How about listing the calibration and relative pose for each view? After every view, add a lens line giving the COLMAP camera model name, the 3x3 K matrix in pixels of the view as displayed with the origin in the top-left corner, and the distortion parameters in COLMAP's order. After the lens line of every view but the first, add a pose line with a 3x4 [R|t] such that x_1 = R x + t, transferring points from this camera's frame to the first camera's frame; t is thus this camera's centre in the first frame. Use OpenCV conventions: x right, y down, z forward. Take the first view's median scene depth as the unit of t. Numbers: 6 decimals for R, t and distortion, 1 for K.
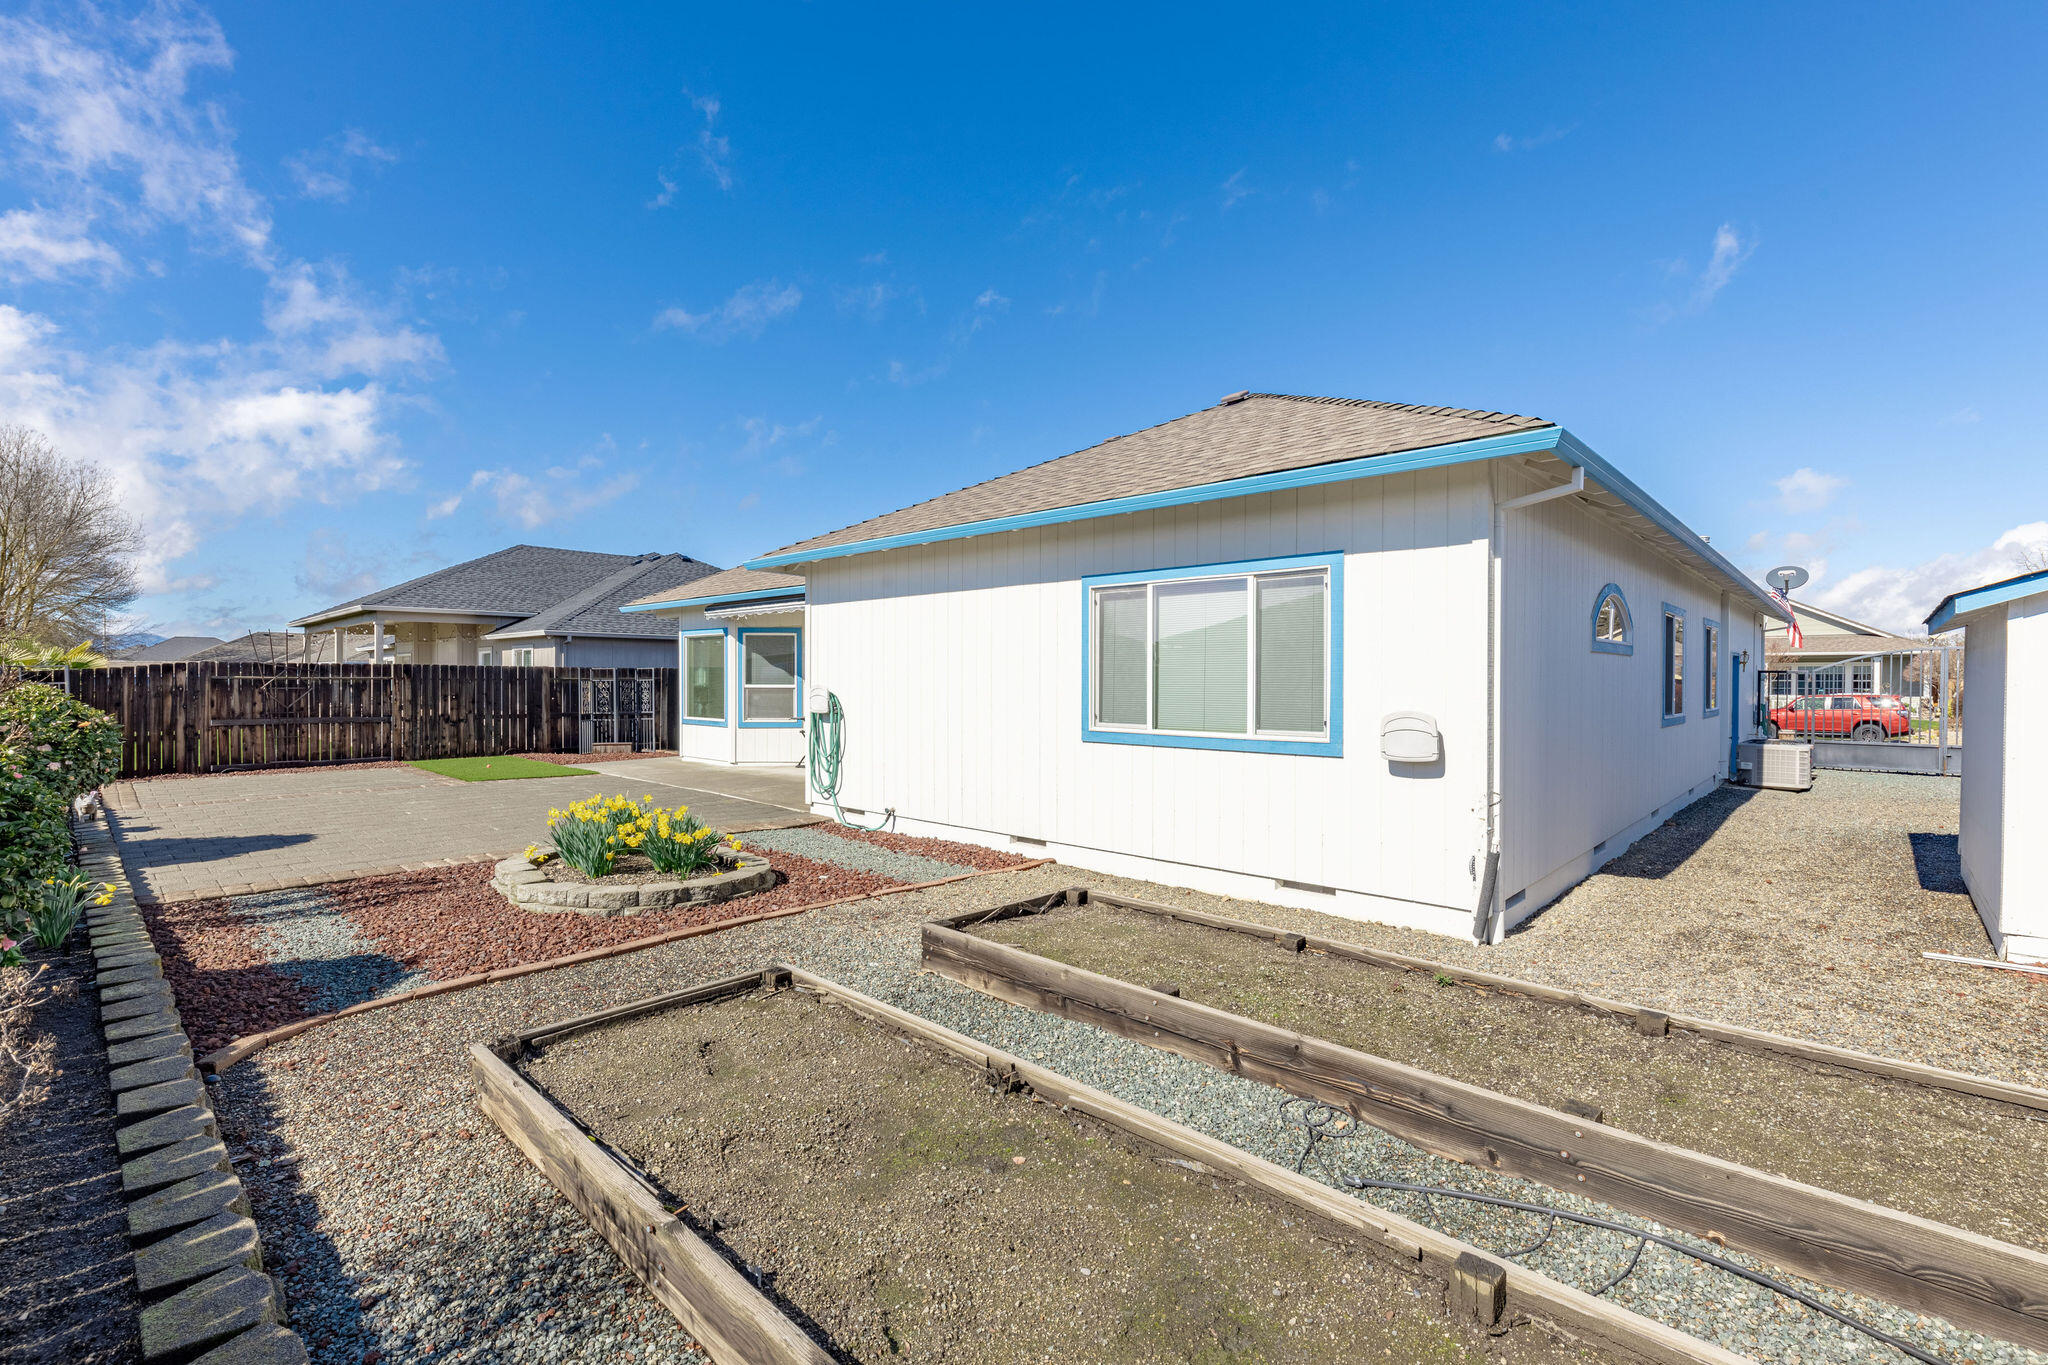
lens RADIAL K [[891.4, 0, 1026.0], [0, 891.4, 680.9], [0, 0, 1]] dist [-0.000077, -0.000001]
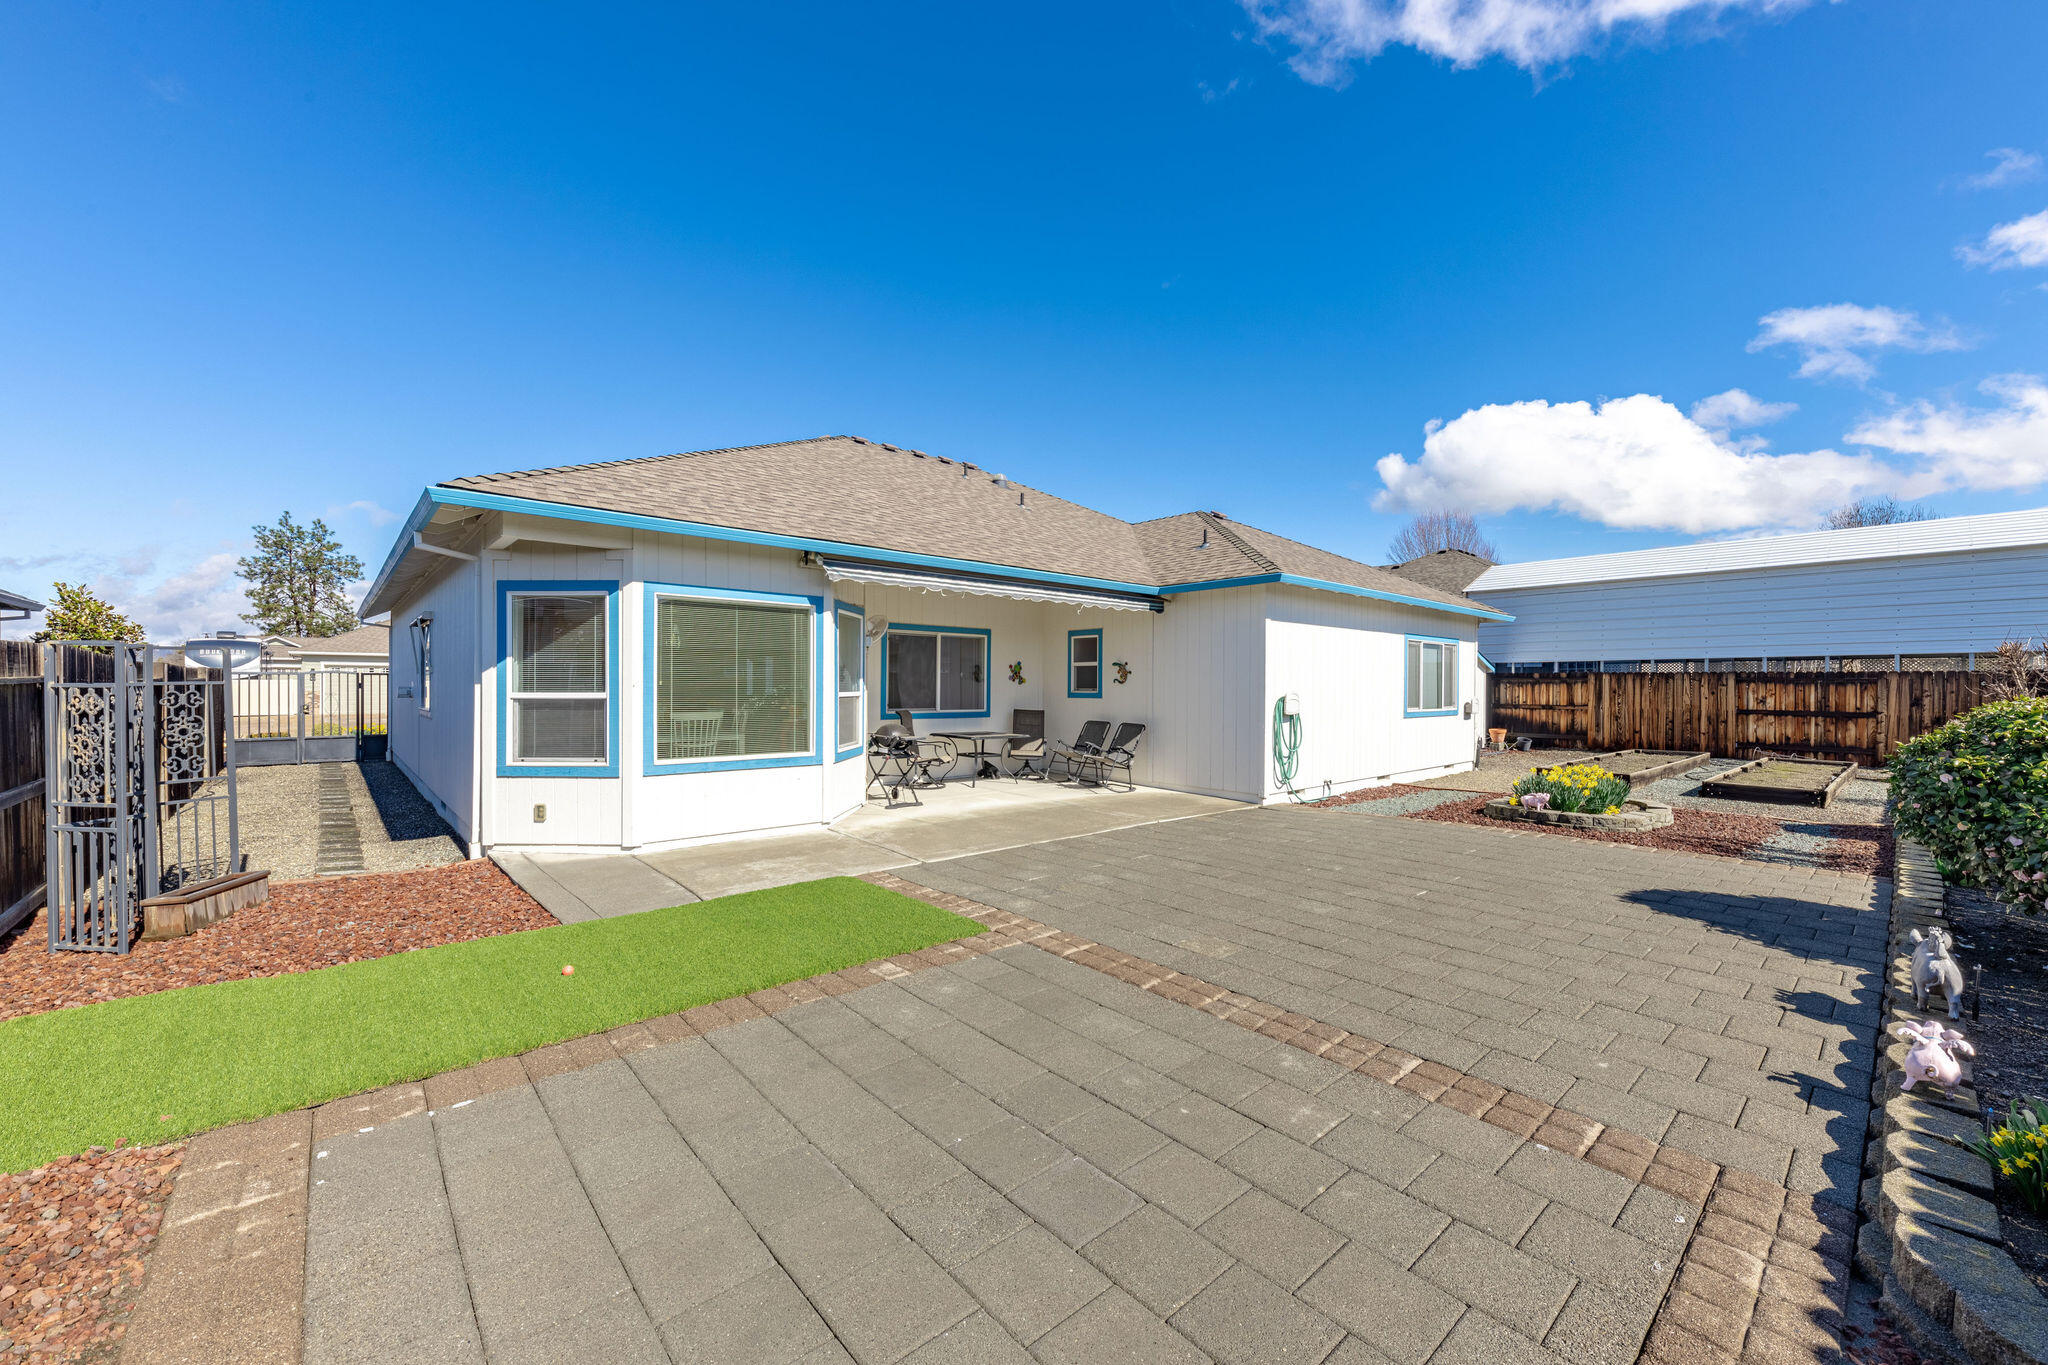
lens RADIAL K [[801.0, 0, 1033.4], [0, 801.0, 688.3], [0, 0, 1]] dist [-0.000041, 0.000007]
pose [[0.083968, -0.011341, 0.996404, -0.860364], [-0.006778, 0.999906, 0.011952, -0.006289], [-0.996445, -0.007758, 0.083884, 0.817202]]
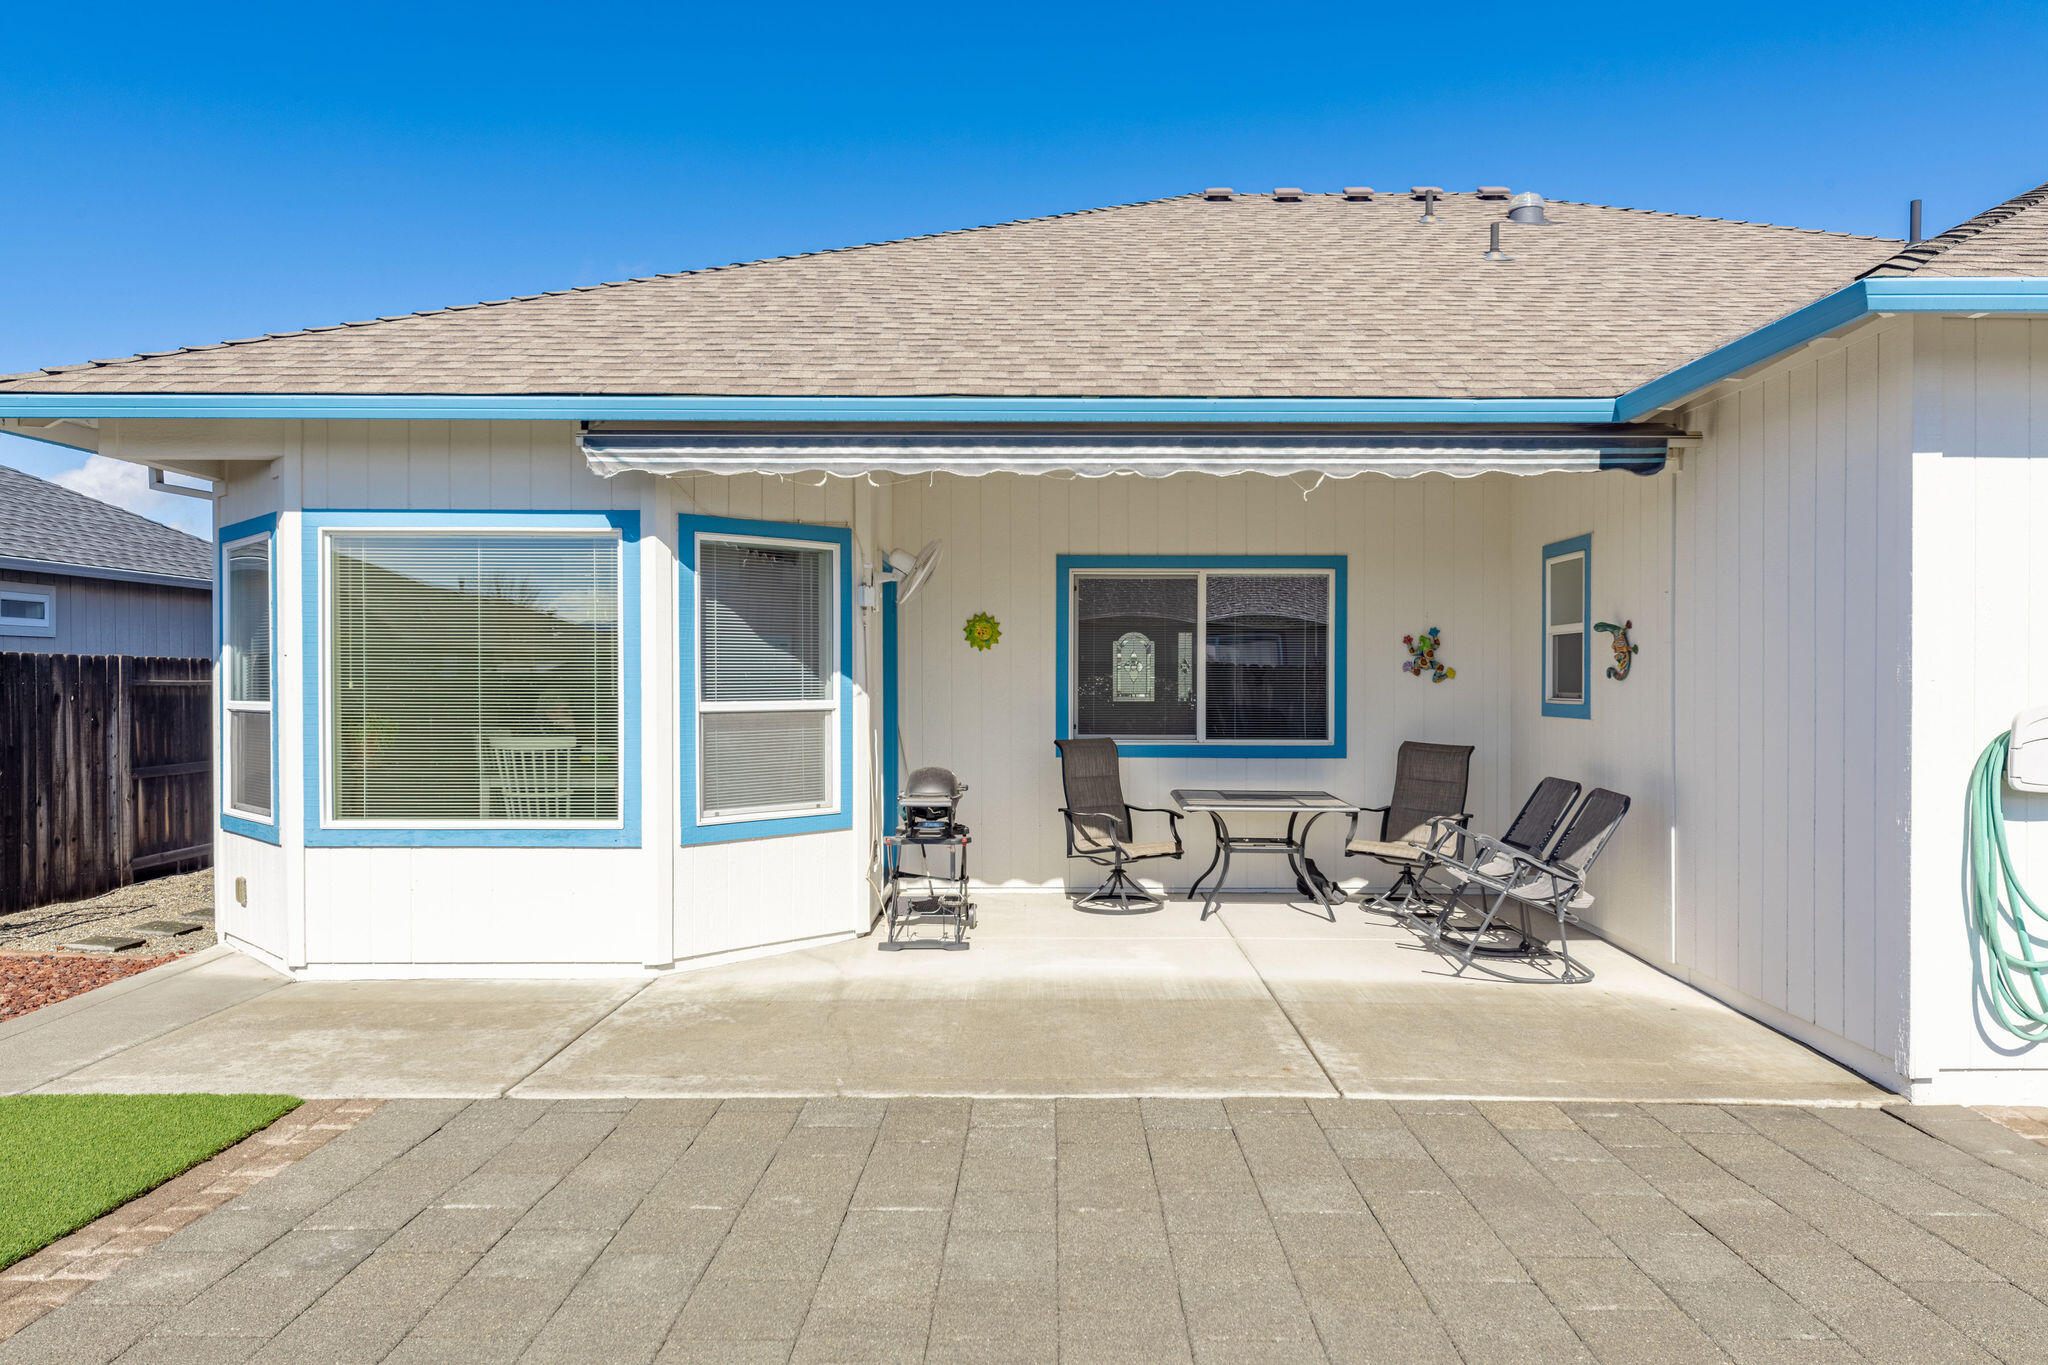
lens RADIAL K [[1345.5, 0, 1026.0], [0, 1345.5, 684.5], [0, 0, 1]] dist [0.000687, -0.002248]
pose [[0.732640, -0.011263, 0.680523, -0.547371], [0.003496, 0.999912, 0.012786, -0.007431], [-0.680607, -0.006989, 0.732615, 0.586299]]
